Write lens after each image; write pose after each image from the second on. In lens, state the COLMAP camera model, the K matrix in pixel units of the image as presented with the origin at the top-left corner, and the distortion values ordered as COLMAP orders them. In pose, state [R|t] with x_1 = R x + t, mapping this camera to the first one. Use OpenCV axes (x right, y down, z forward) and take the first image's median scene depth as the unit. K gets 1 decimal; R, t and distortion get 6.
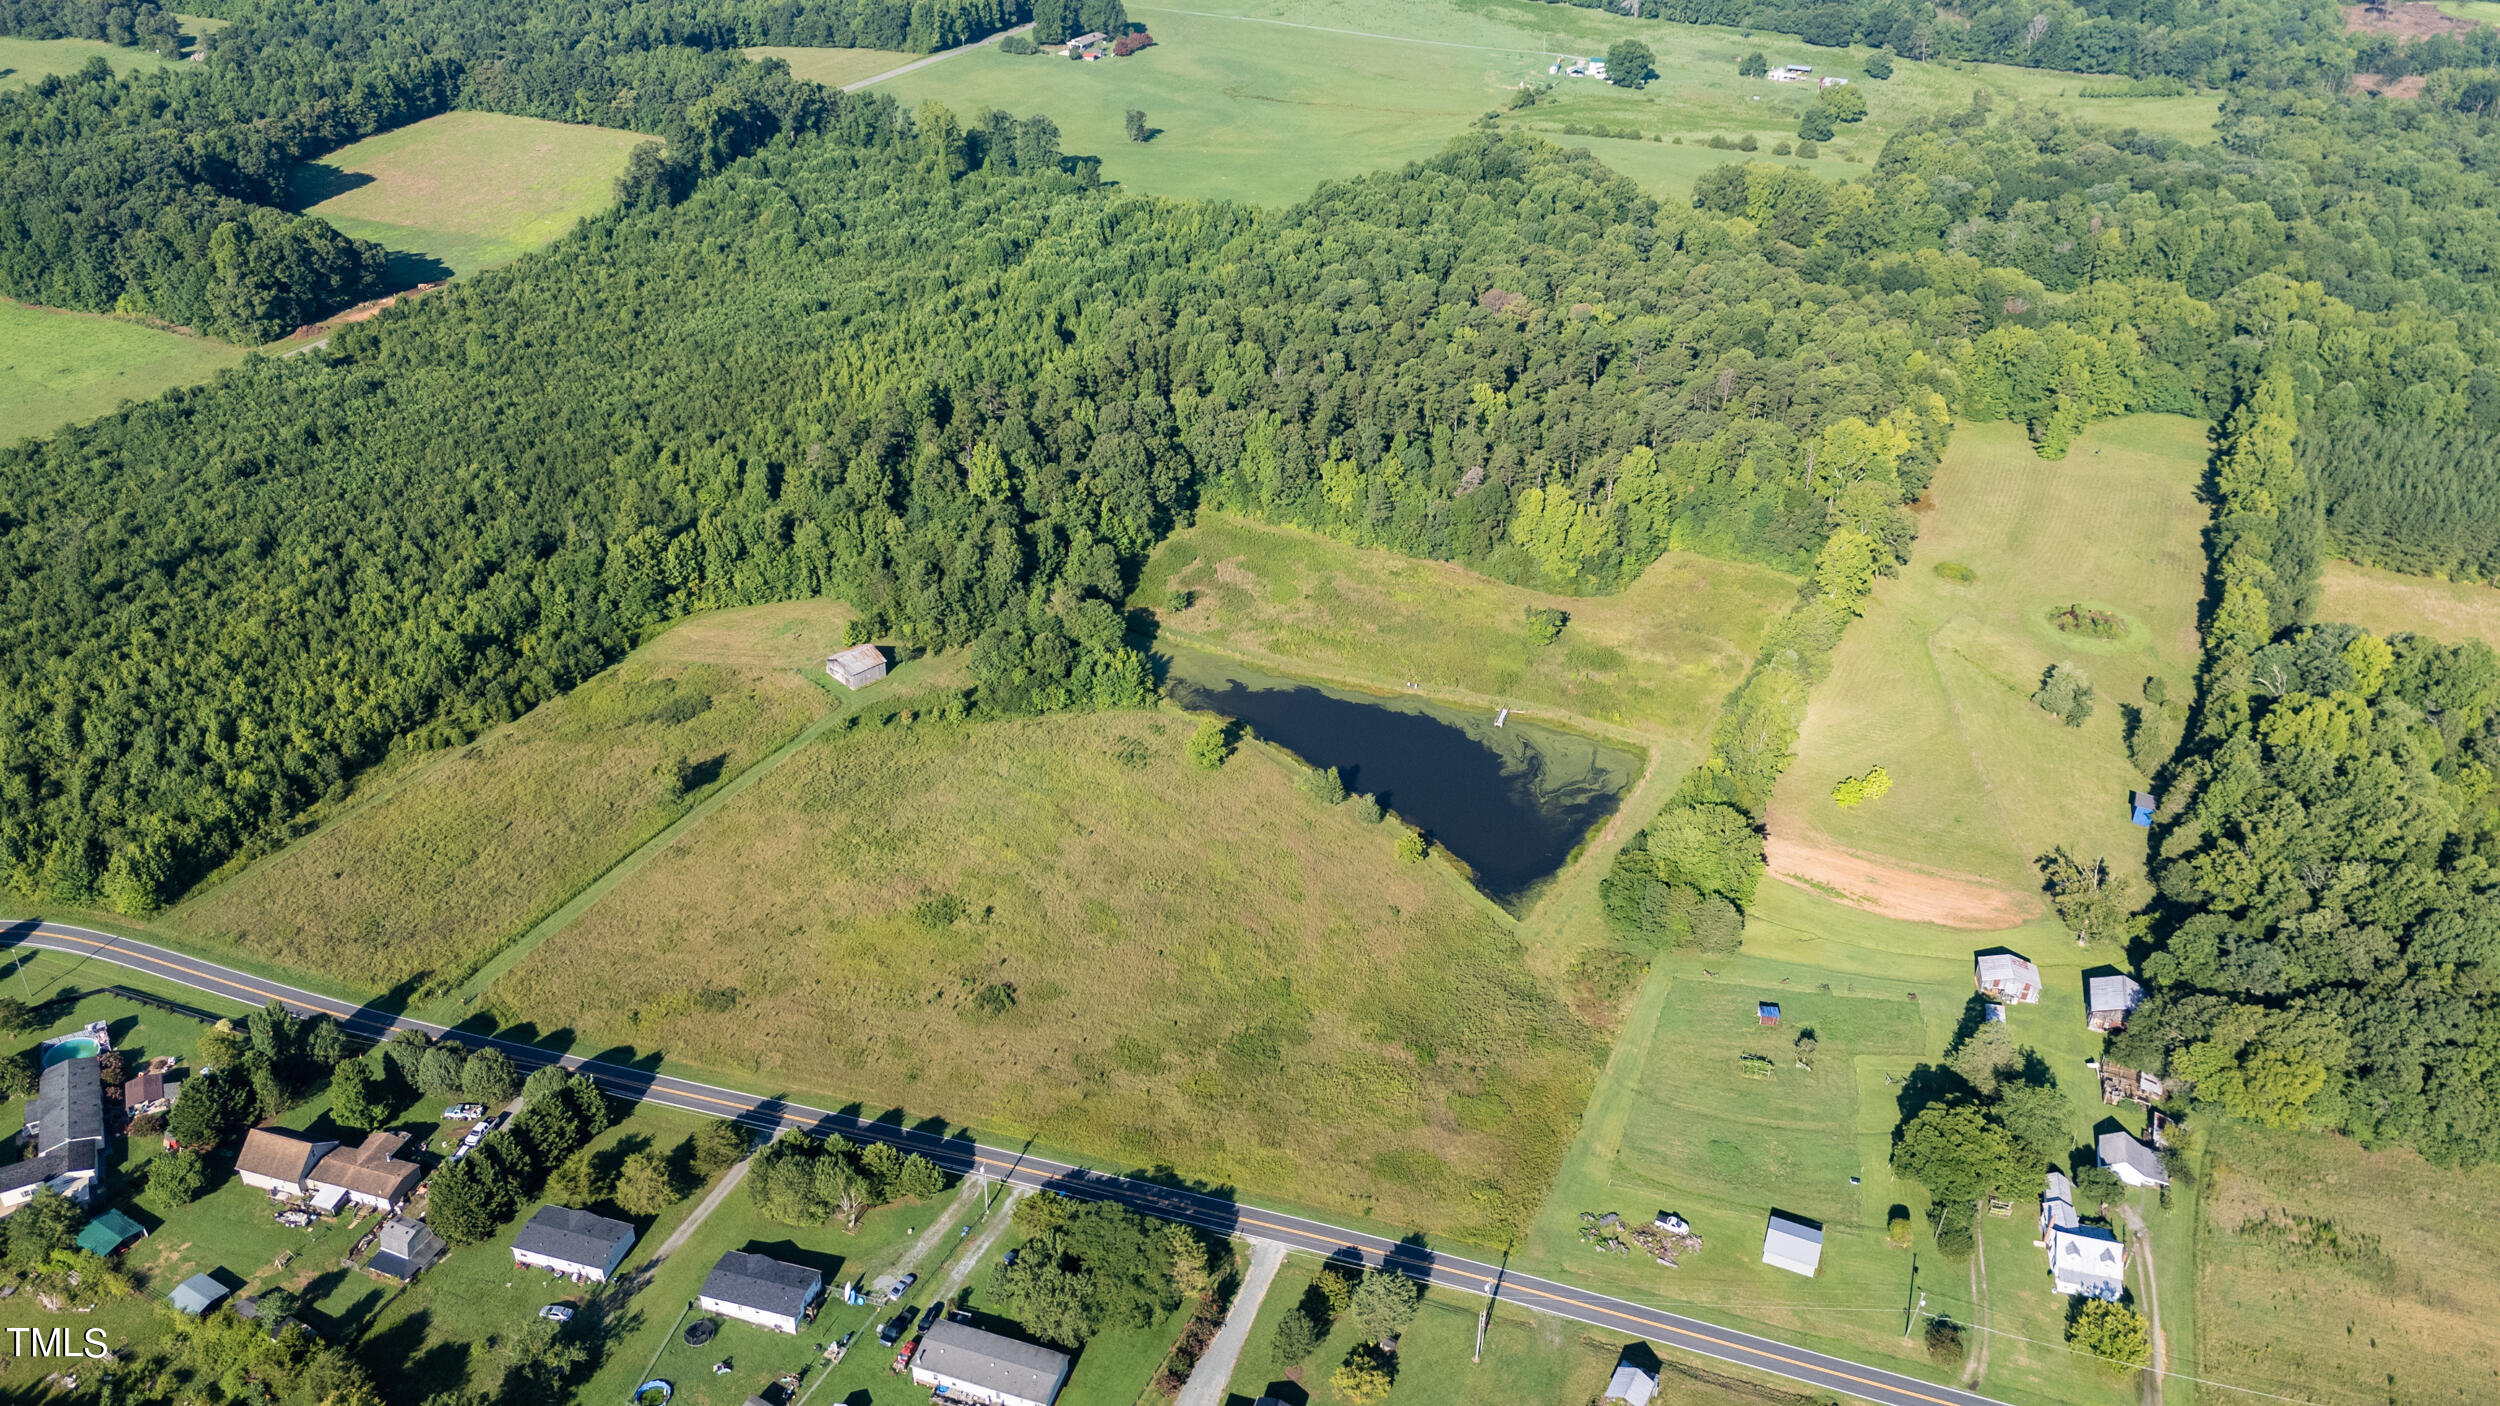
lens RADIAL K [[1831.3, 0, 1241.1], [0, 1831.3, 693.2], [0, 0, 1]] dist [0.066625, -0.055434]
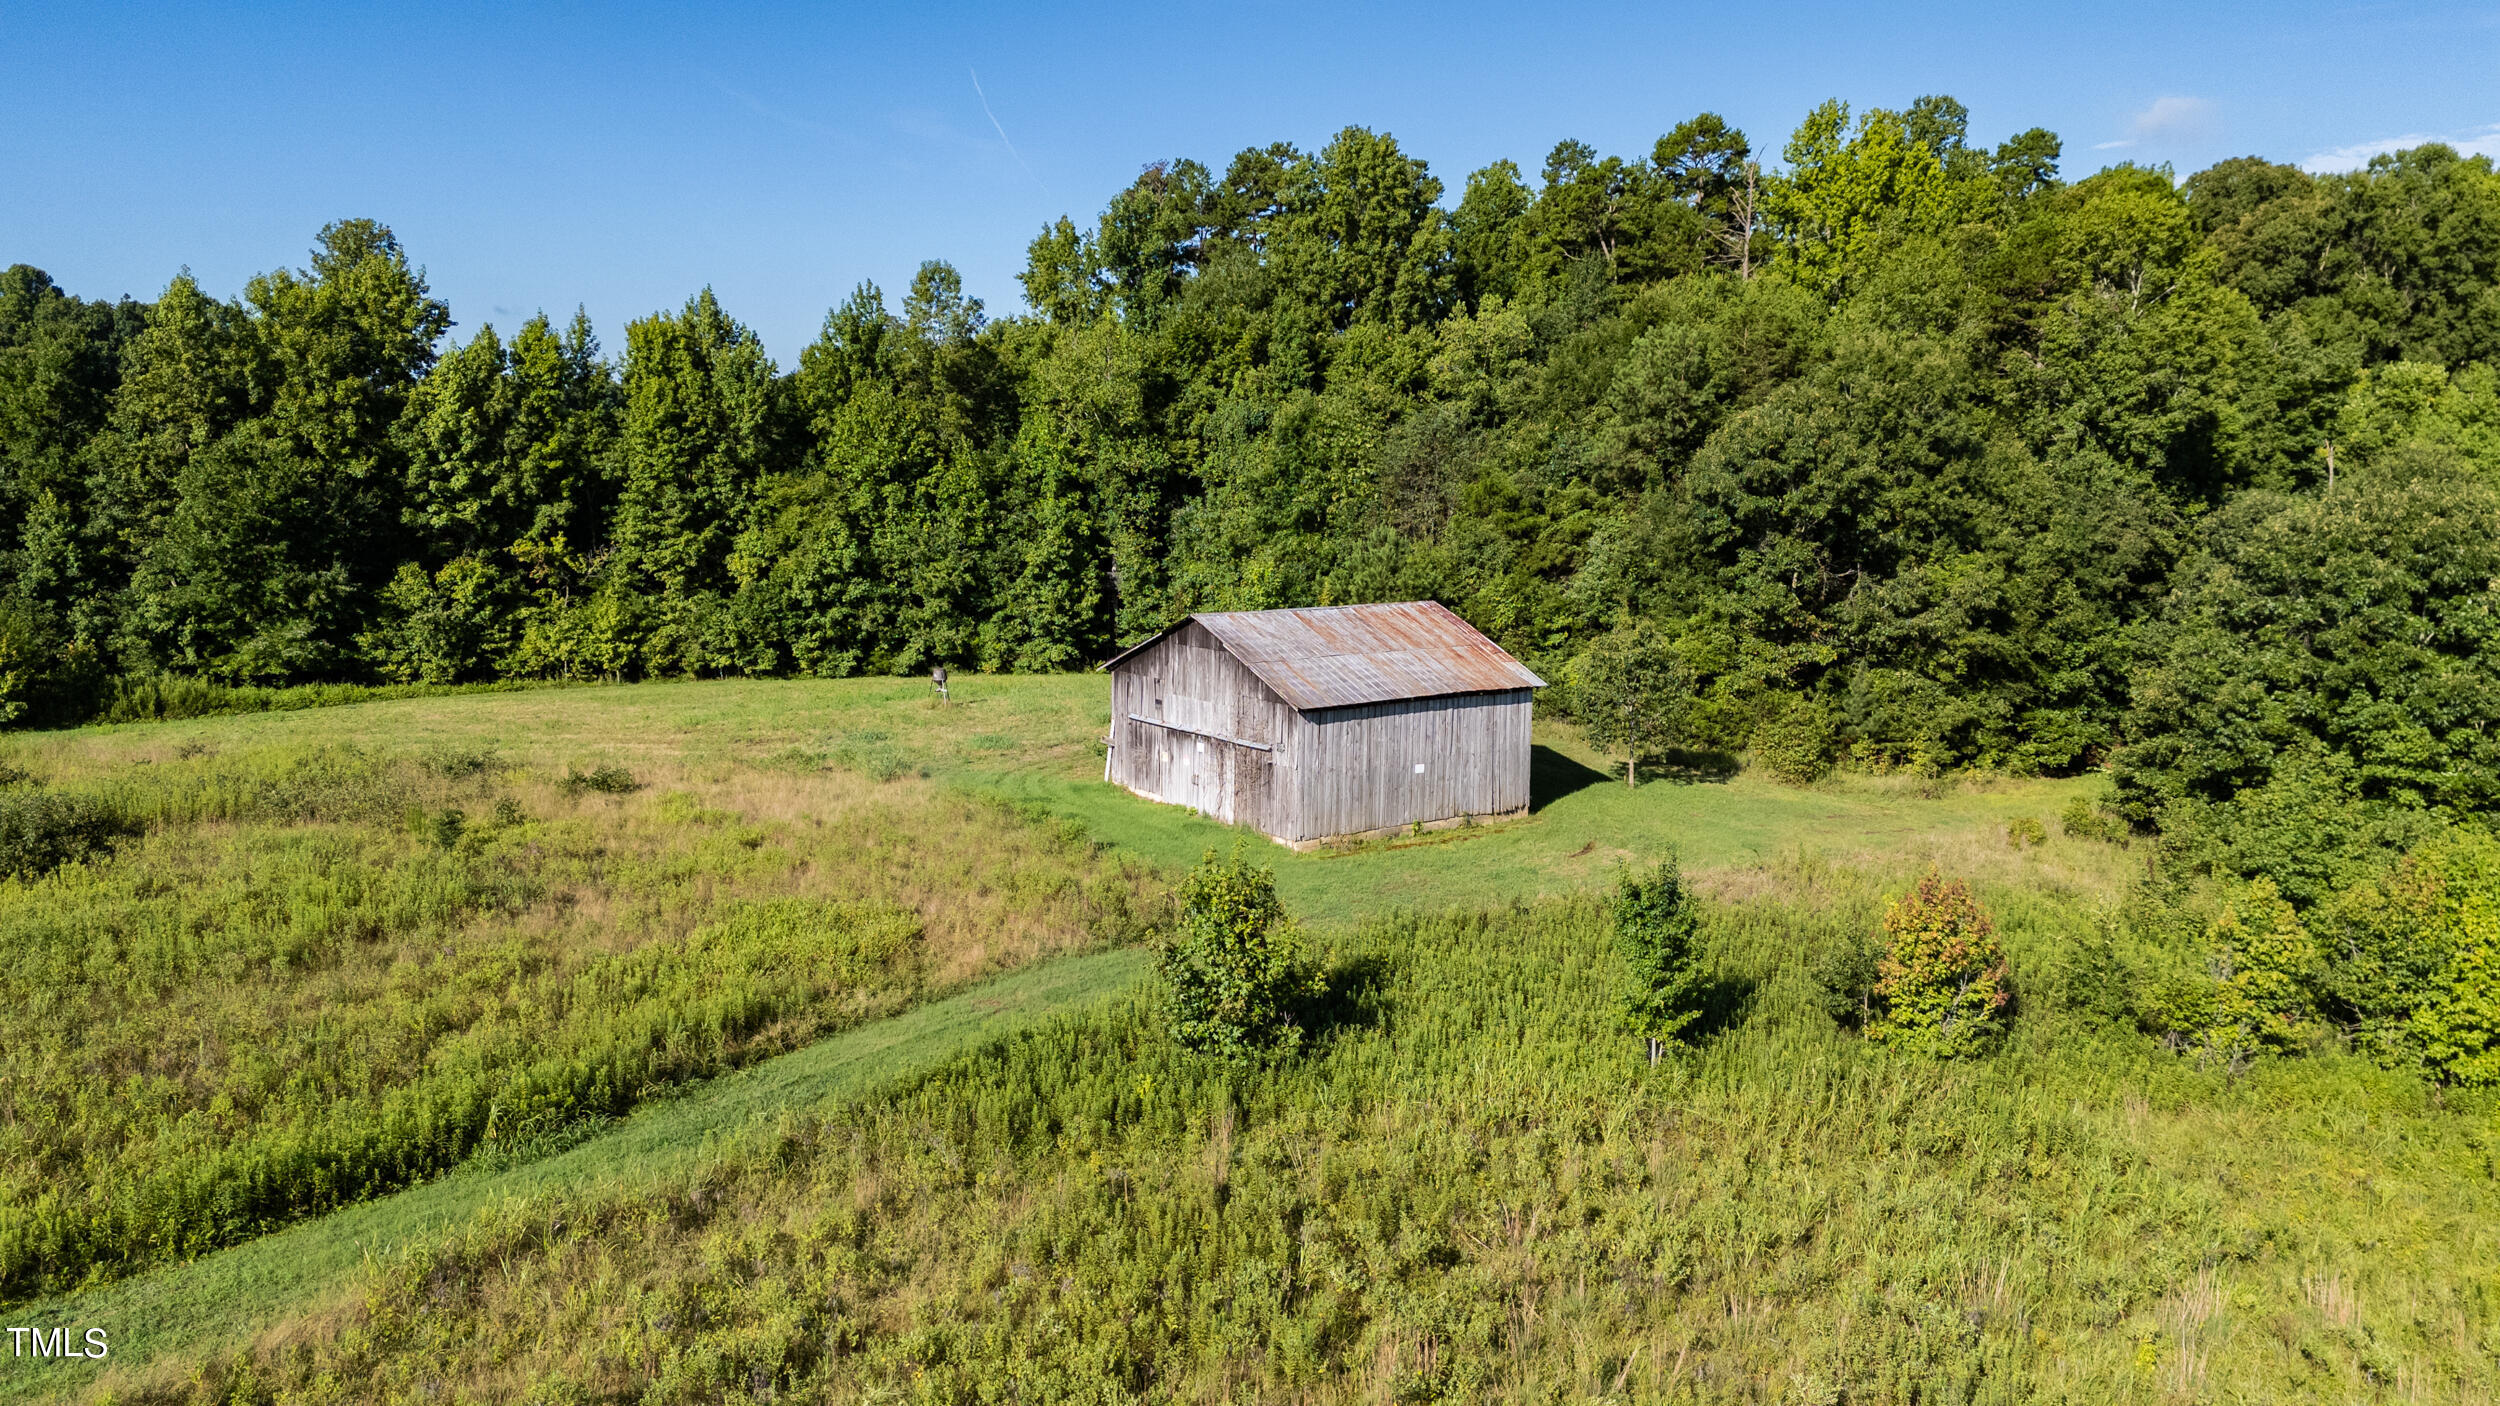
lens RADIAL K [[1831.3, 0, 1253.2], [0, 1831.3, 698.9], [0, 0, 1]] dist [0.066625, -0.055434]
pose [[0.987581, 0.009183, -0.156840, -0.197849], [-0.071139, 0.916222, -0.394306, 0.037938], [0.140079, 0.400567, 0.905497, 0.897169]]
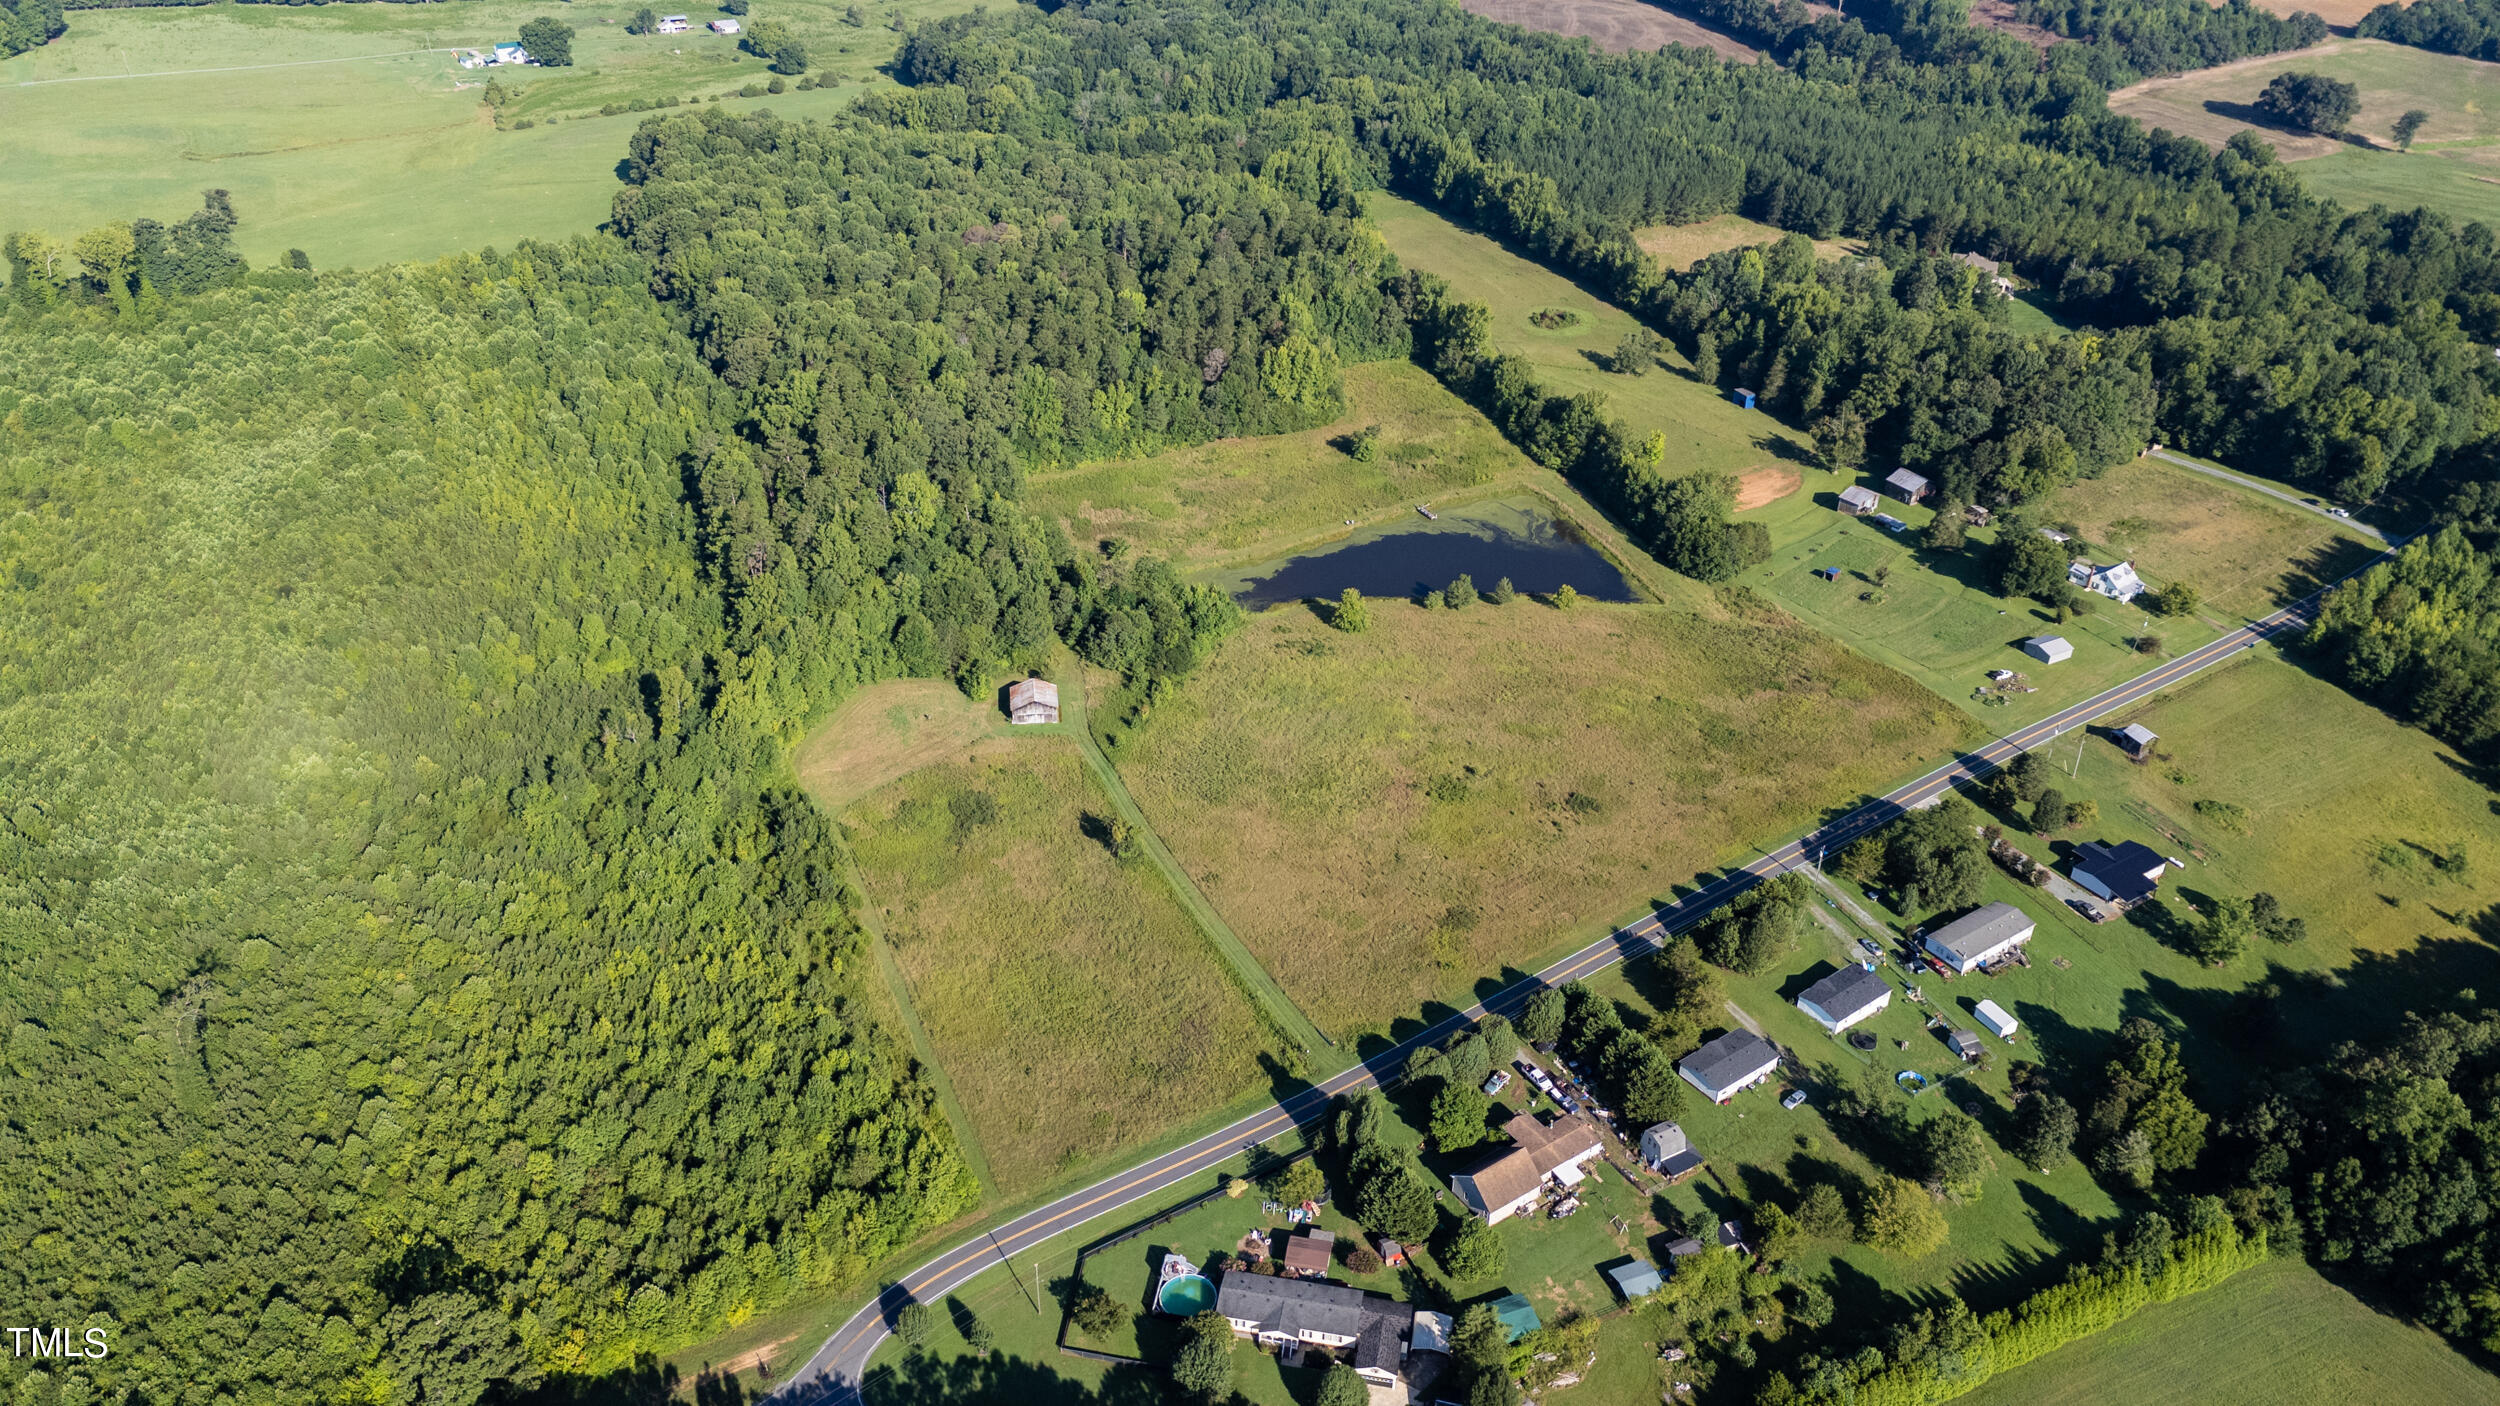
lens RADIAL K [[1831.3, 0, 1235.3], [0, 1831.3, 711.2], [0, 0, 1]] dist [0.066625, -0.055434]
pose [[0.624844, -0.429450, 0.652030, -0.793341], [0.409460, 0.891318, 0.194666, -0.159803], [-0.664765, 0.145344, 0.732777, 0.227202]]
